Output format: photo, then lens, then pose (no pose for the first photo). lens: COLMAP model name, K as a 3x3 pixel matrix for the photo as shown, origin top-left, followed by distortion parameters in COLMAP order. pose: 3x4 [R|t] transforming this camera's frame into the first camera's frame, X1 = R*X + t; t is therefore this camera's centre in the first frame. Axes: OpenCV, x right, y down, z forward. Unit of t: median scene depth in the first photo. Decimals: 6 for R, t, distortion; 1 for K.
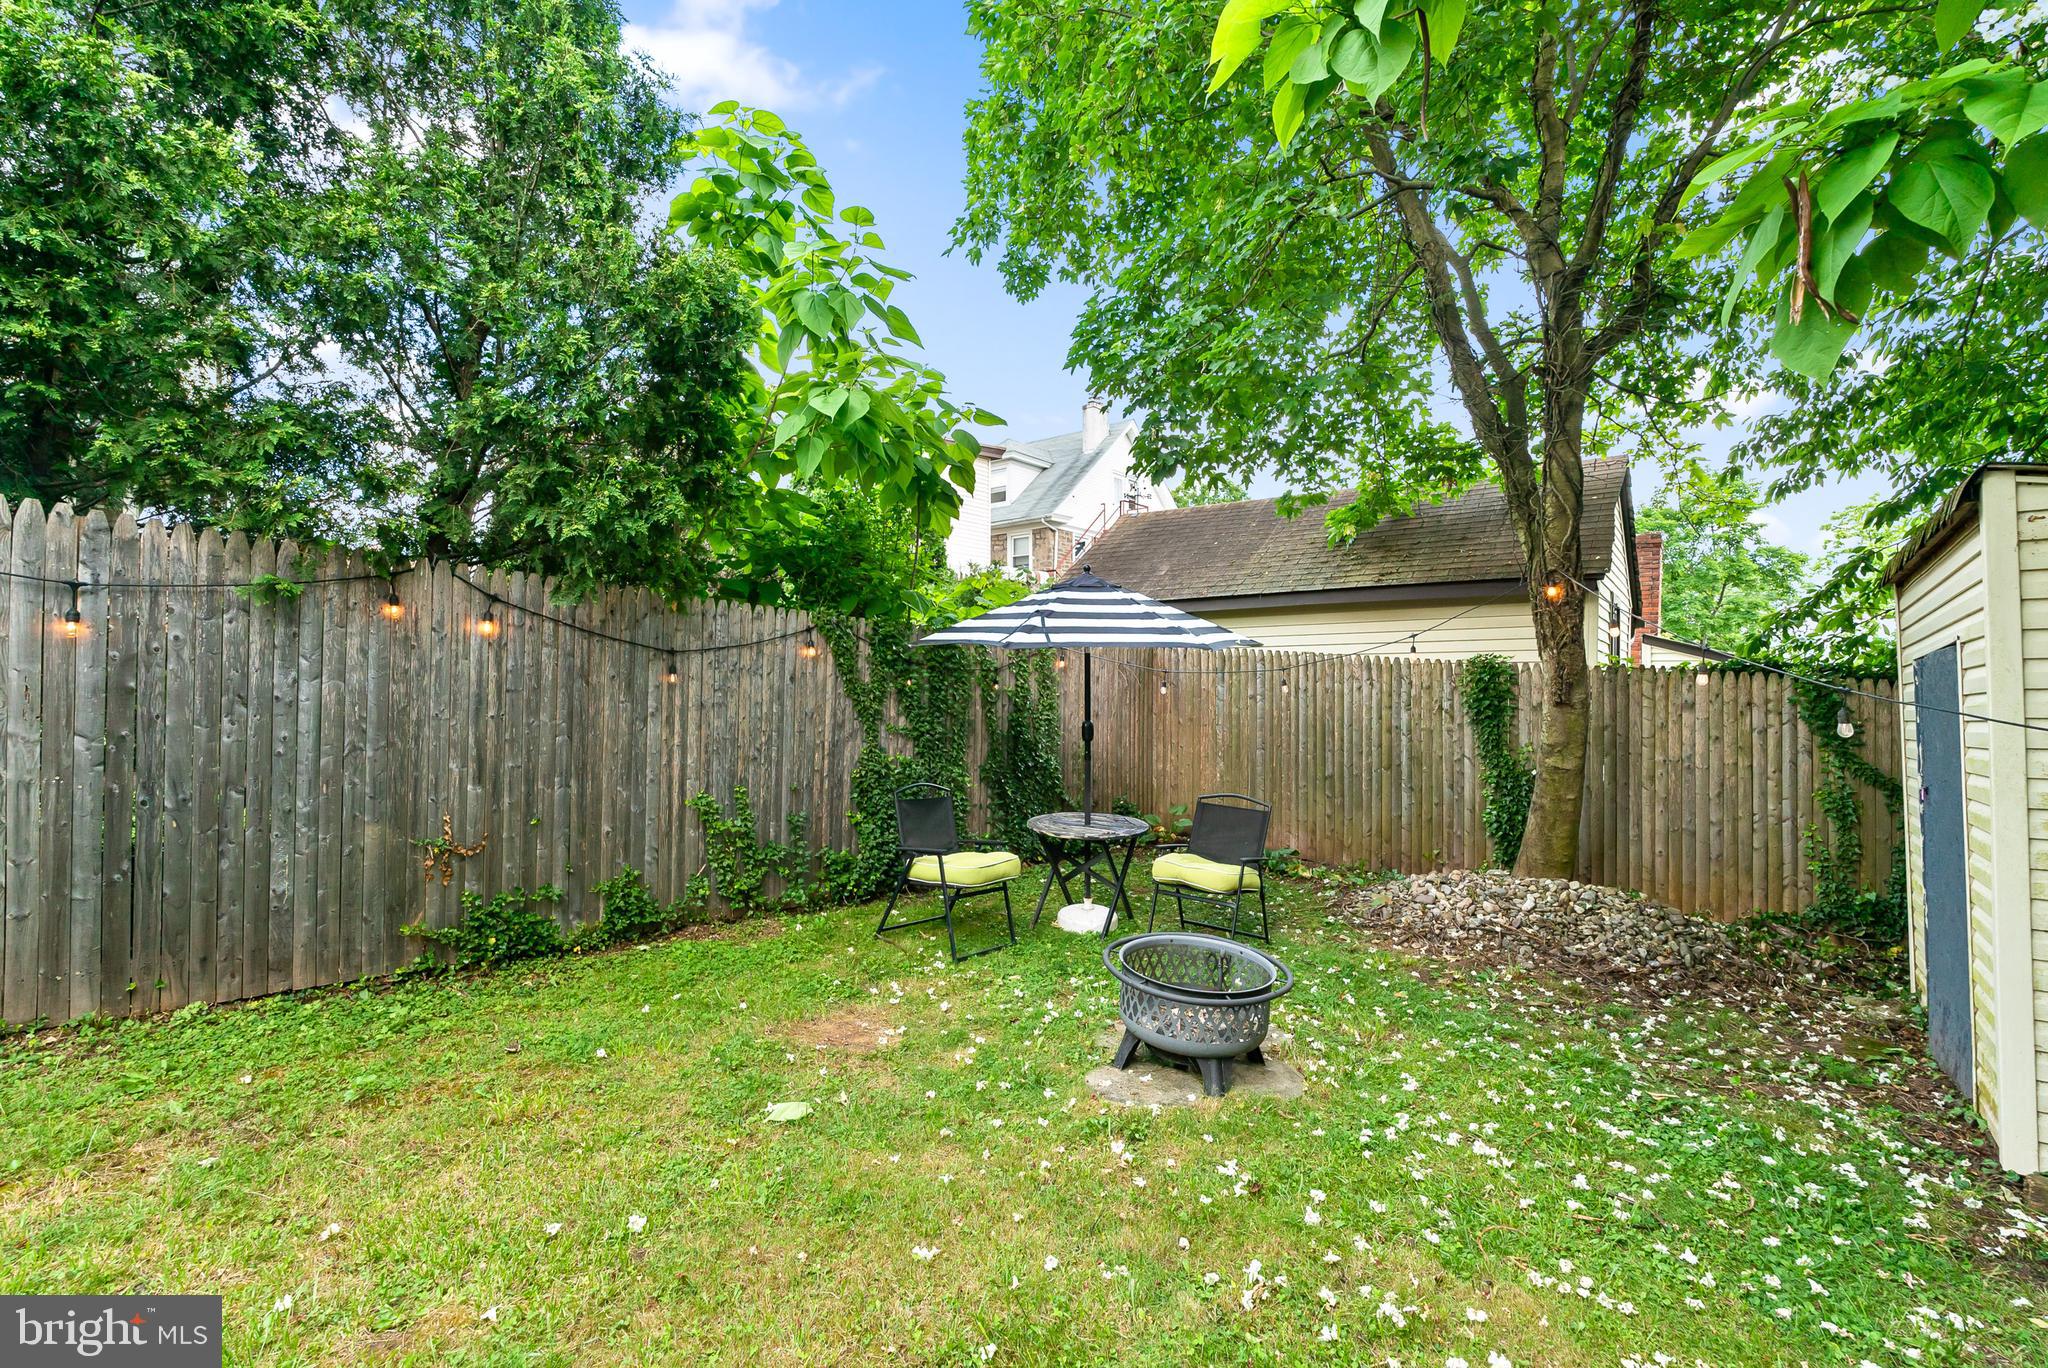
lens RADIAL K [[929.7, 0, 1024.8], [0, 929.7, 679.8], [0, 0, 1]] dist [0.000951, 0.000977]
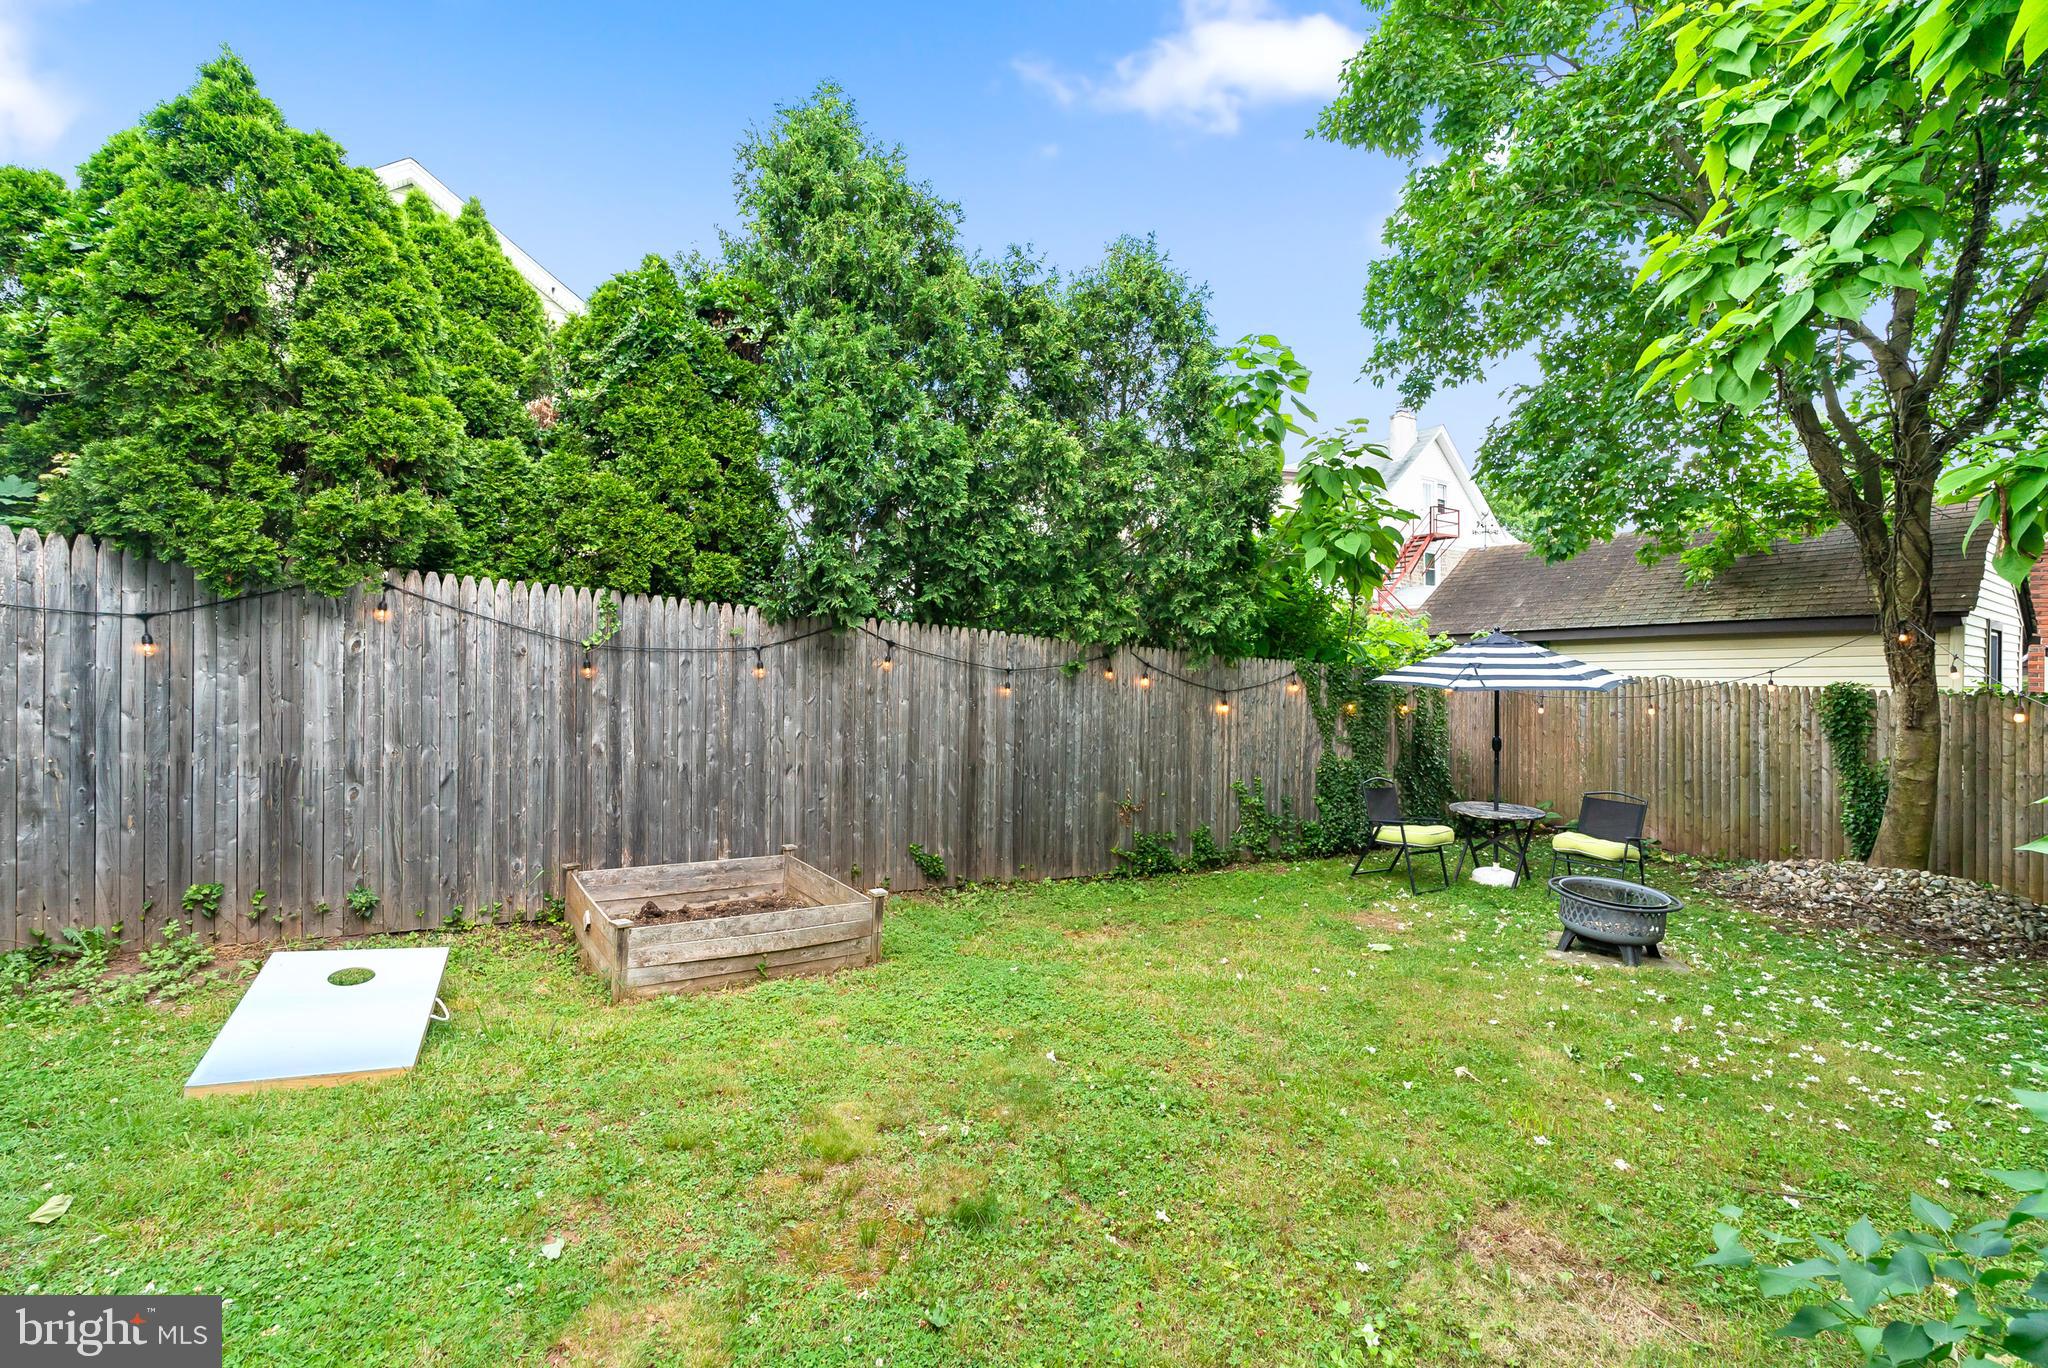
lens RADIAL K [[929.7, 0, 1024.1], [0, 929.7, 679.2], [0, 0, 1]] dist [0.000951, 0.000977]
pose [[0.960753, -0.002356, -0.277396, -0.222810], [0.003853, 0.999981, 0.004851, -0.050933], [0.277379, -0.005729, 0.960744, -0.535964]]
